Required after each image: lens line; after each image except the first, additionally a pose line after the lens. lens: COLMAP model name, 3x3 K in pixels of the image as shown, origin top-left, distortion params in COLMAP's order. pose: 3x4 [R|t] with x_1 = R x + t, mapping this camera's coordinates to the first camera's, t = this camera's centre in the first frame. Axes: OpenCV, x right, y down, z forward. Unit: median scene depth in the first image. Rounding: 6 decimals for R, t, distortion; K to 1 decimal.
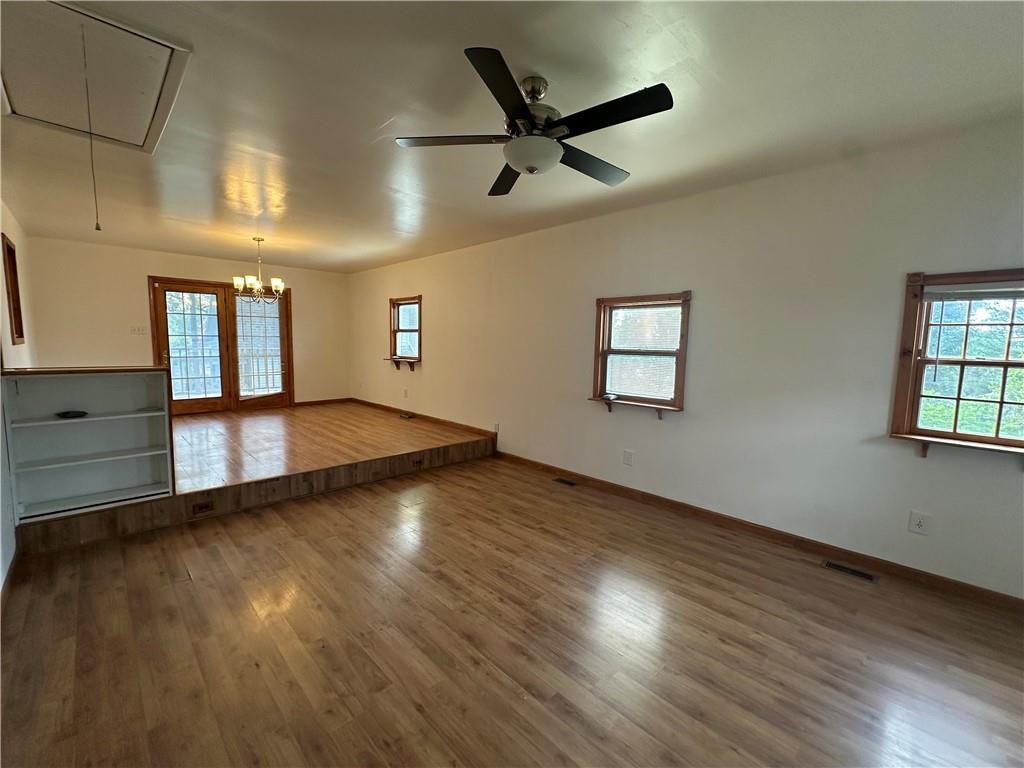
lens RADIAL K [[434.3, 0, 511.5], [0, 434.3, 386.8], [0, 0, 1]] dist [-0.001013, 0.000061]
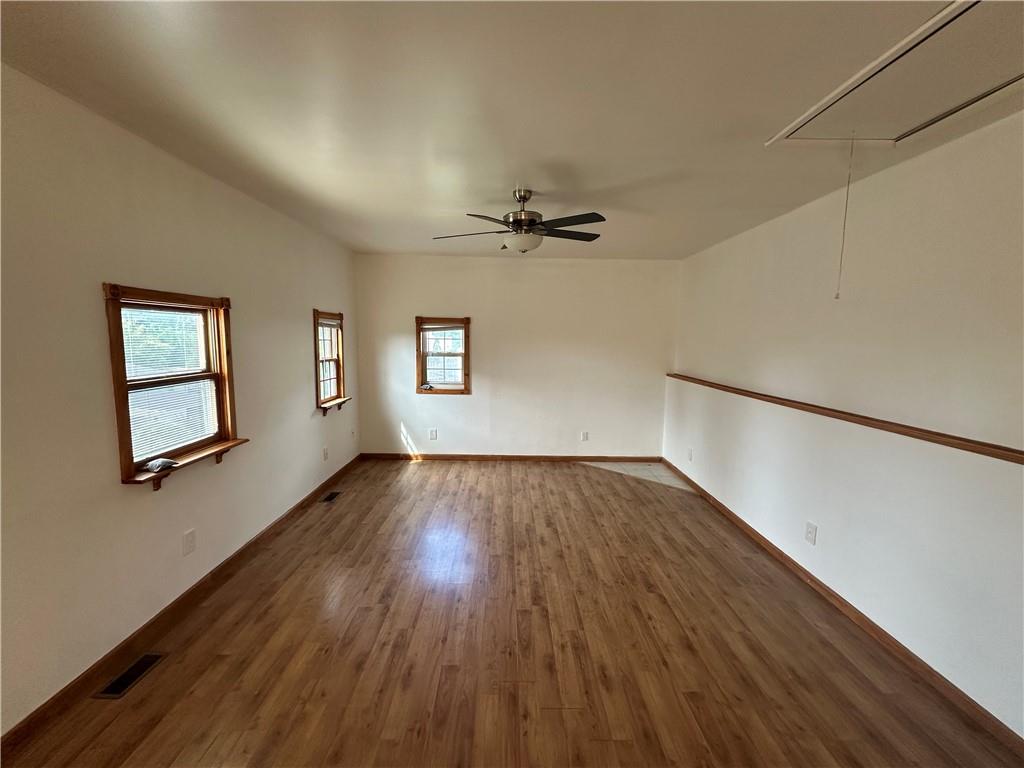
lens RADIAL K [[434.3, 0, 511.5], [0, 434.3, 386.8], [0, 0, 1]] dist [-0.001013, 0.000061]
pose [[-0.724864, -0.108004, 0.680373, -0.517237], [0.041821, 0.978913, 0.199951, -0.181014], [-0.687622, 0.173391, -0.705062, 1.134575]]
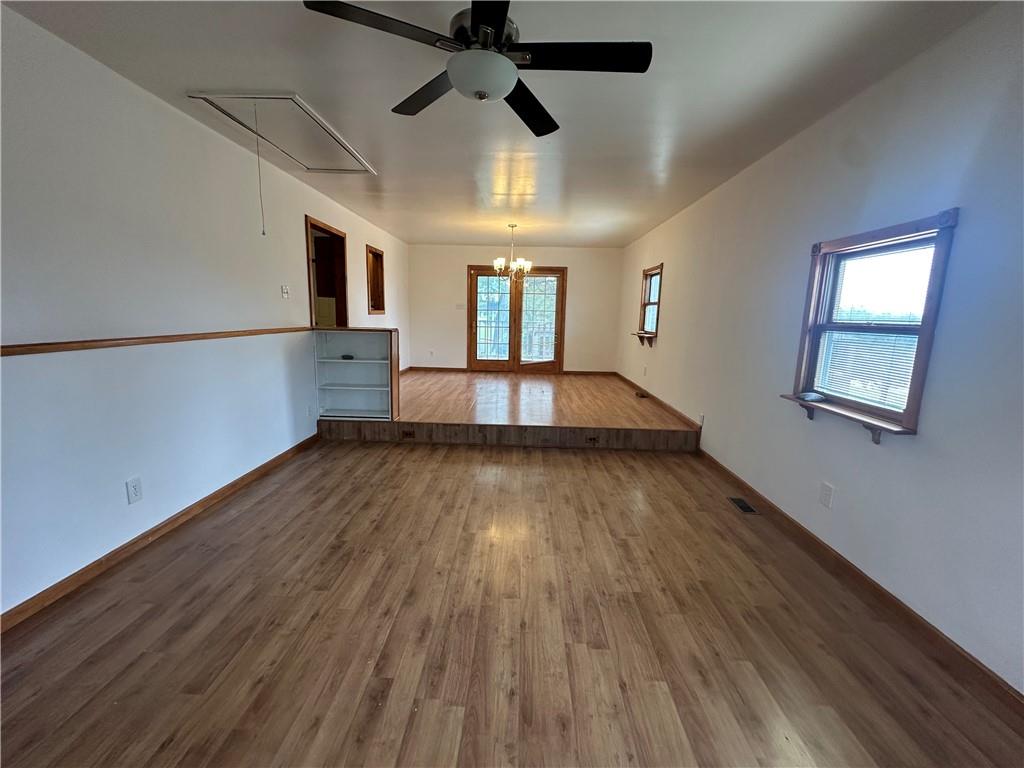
lens RADIAL K [[434.3, 0, 511.5], [0, 434.3, 386.8], [0, 0, 1]] dist [-0.001013, 0.000061]
pose [[0.698105, 0.117765, -0.706244, 0.393923], [-0.084578, 0.993038, 0.081984, -0.006516], [0.710983, 0.002499, 0.703205, 0.238590]]
